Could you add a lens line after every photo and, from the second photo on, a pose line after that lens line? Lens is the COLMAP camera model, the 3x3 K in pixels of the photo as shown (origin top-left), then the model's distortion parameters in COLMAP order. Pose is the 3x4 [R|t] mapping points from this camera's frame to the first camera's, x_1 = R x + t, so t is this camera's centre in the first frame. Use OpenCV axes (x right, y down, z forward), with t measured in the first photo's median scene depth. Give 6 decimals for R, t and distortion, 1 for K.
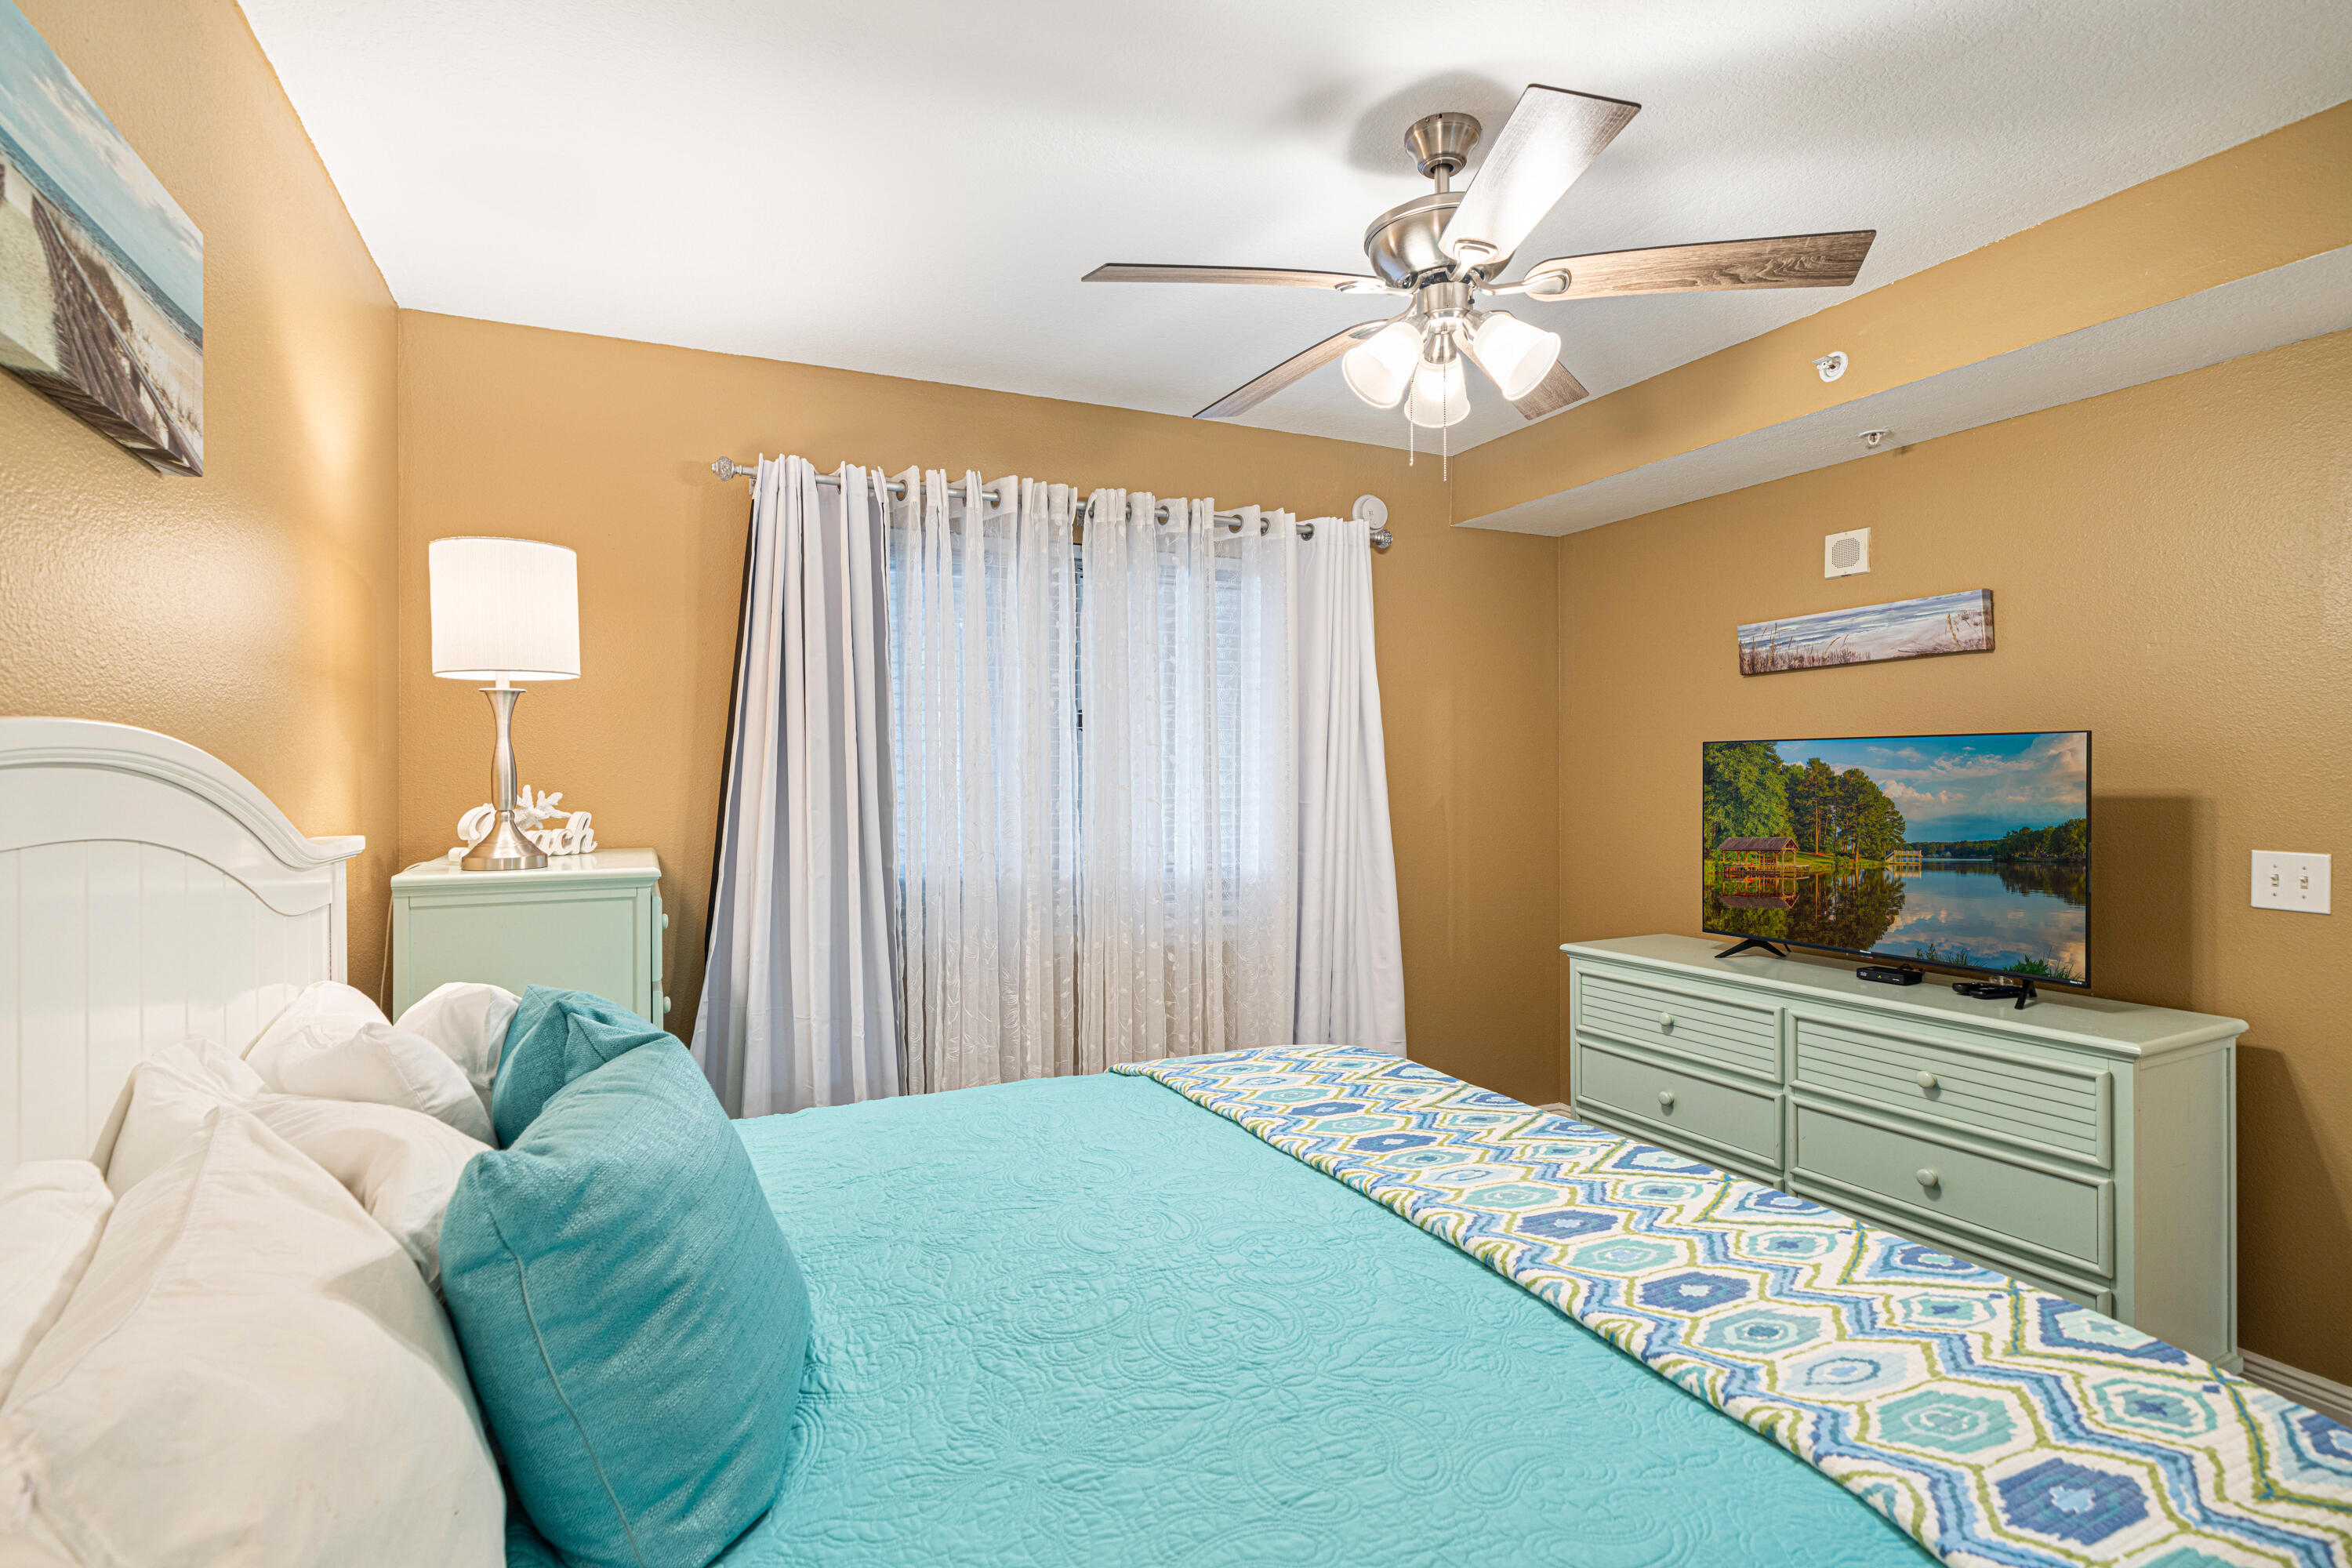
lens RADIAL K [[1125.1, 0, 1176.0], [0, 1125.1, 784.0], [0, 0, 1]] dist [-0.000649, -0.000920]
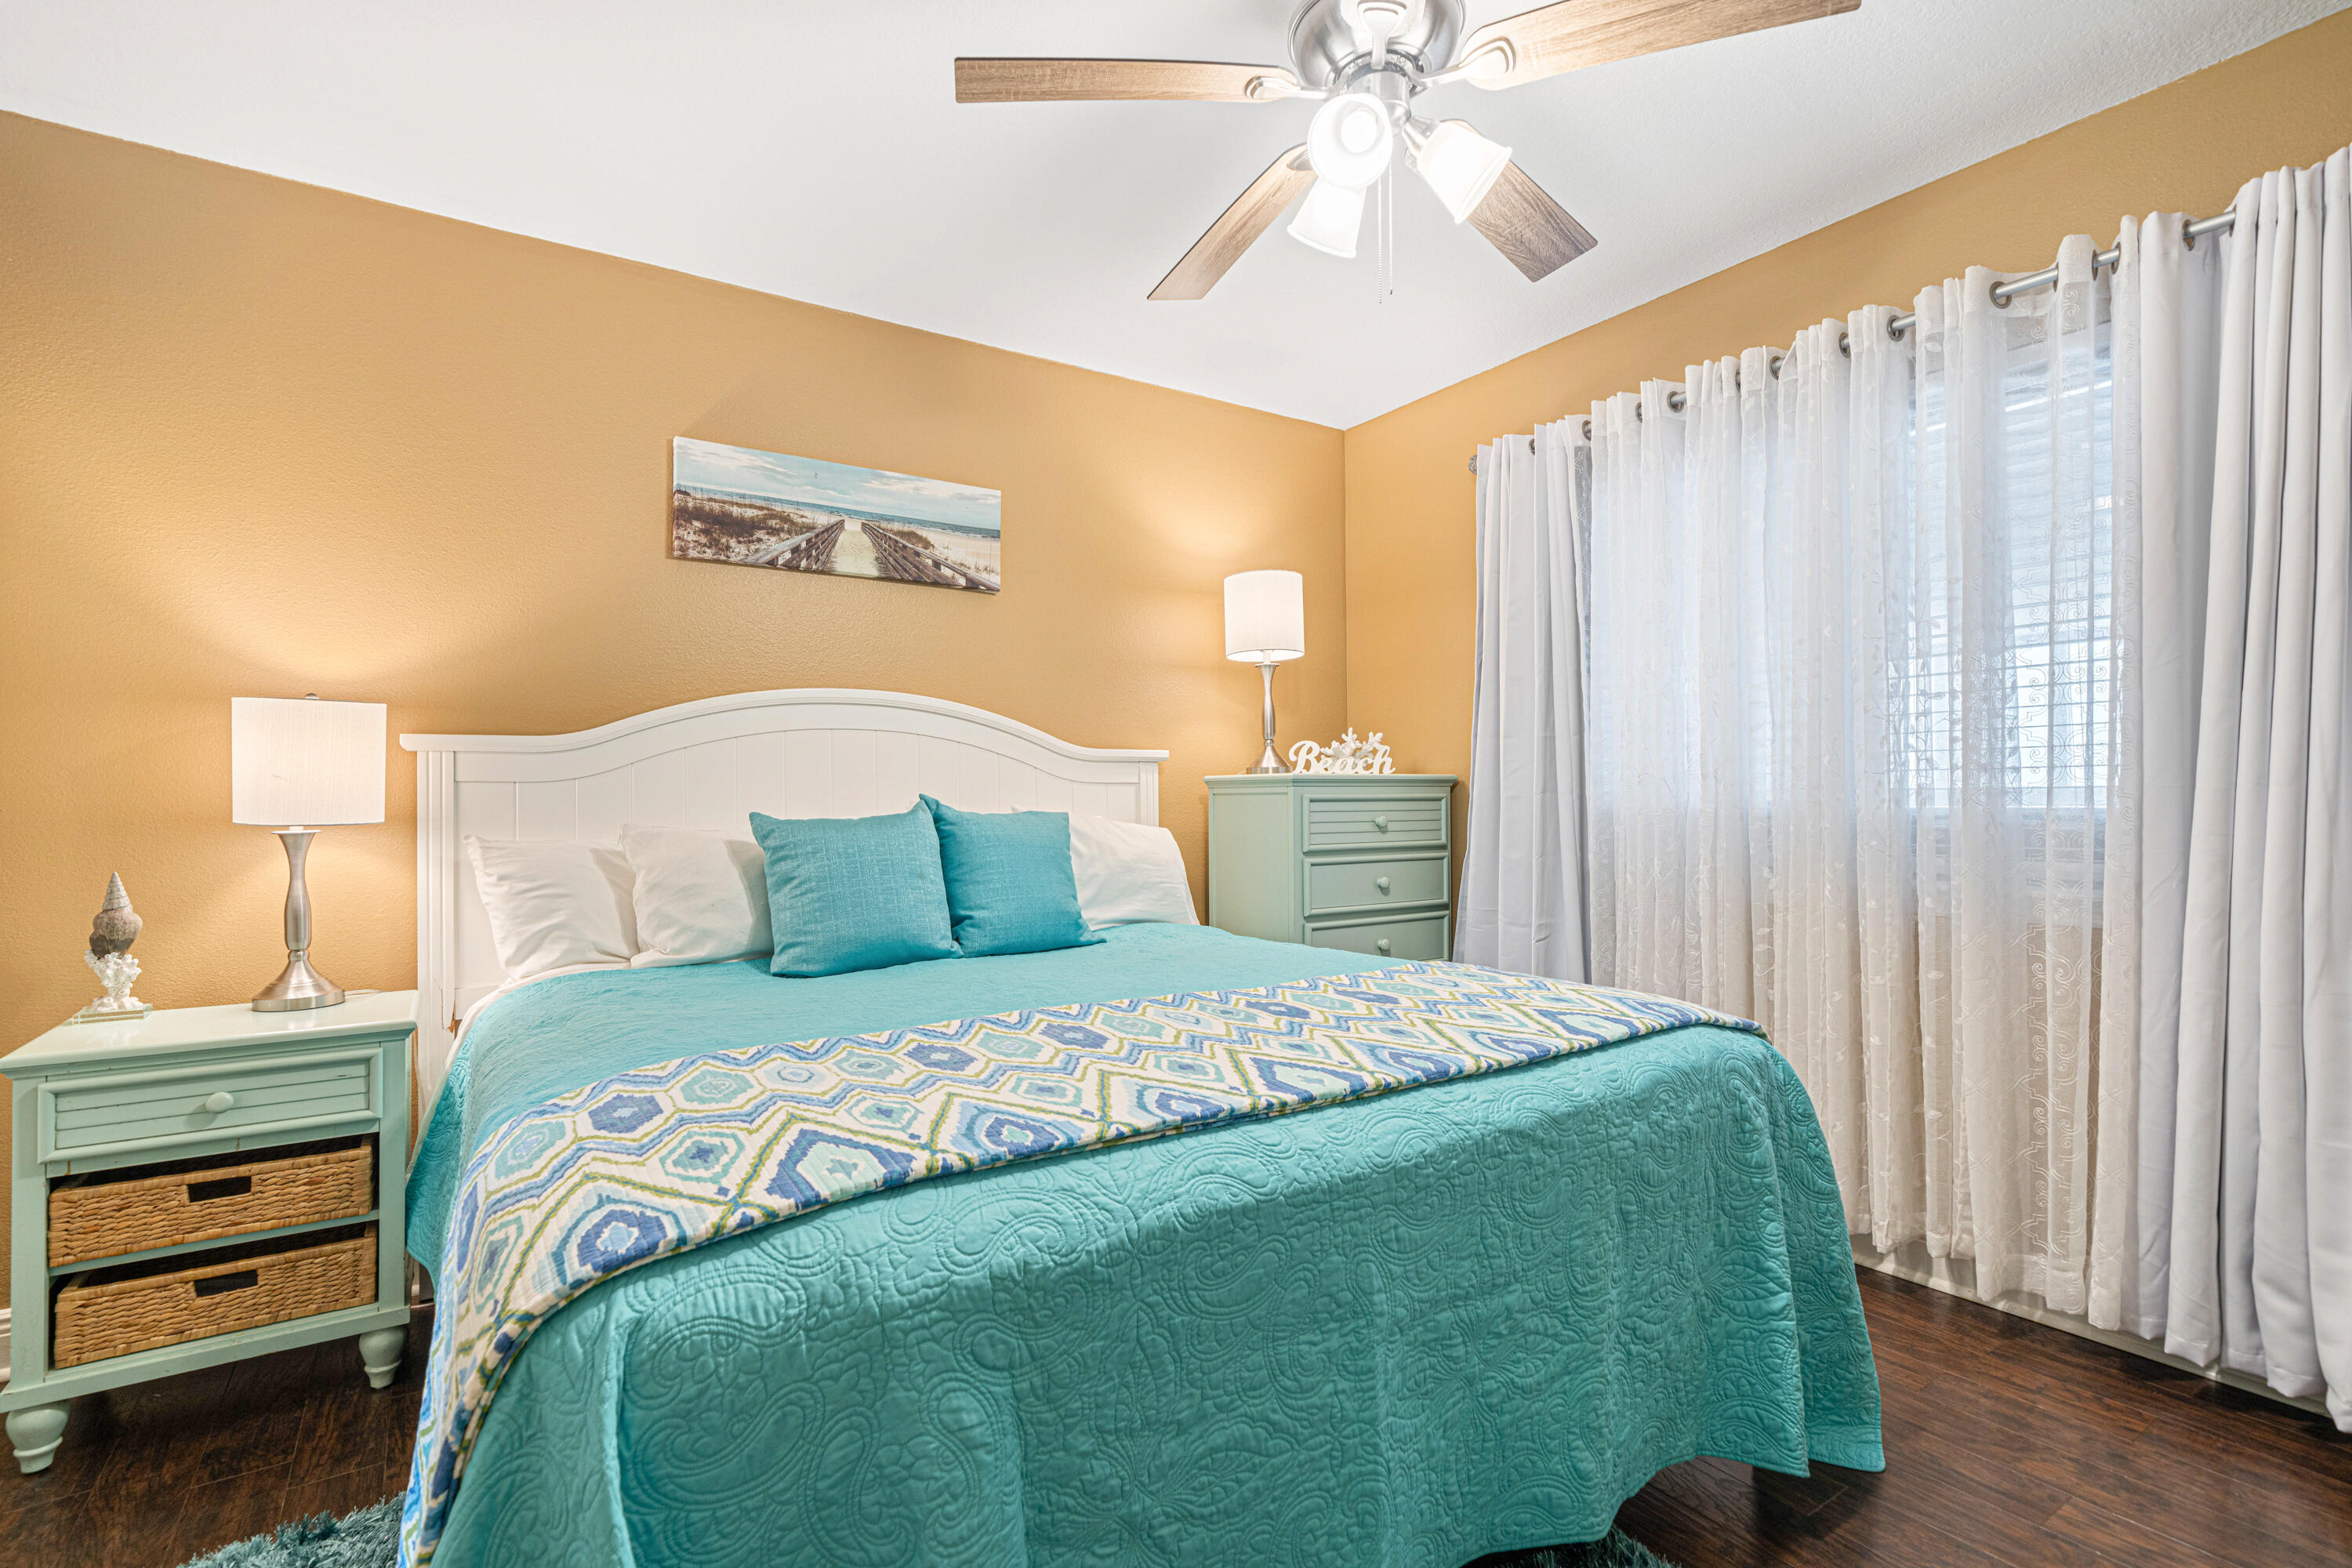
lens RADIAL K [[1125.1, 0, 1176.0], [0, 1125.1, 784.0], [0, 0, 1]] dist [-0.000649, -0.000920]
pose [[0.139956, -0.010766, -0.990099, 1.624795], [0.000894, 0.999942, -0.010746, 0.175028], [0.990157, 0.000619, 0.139958, 1.055328]]
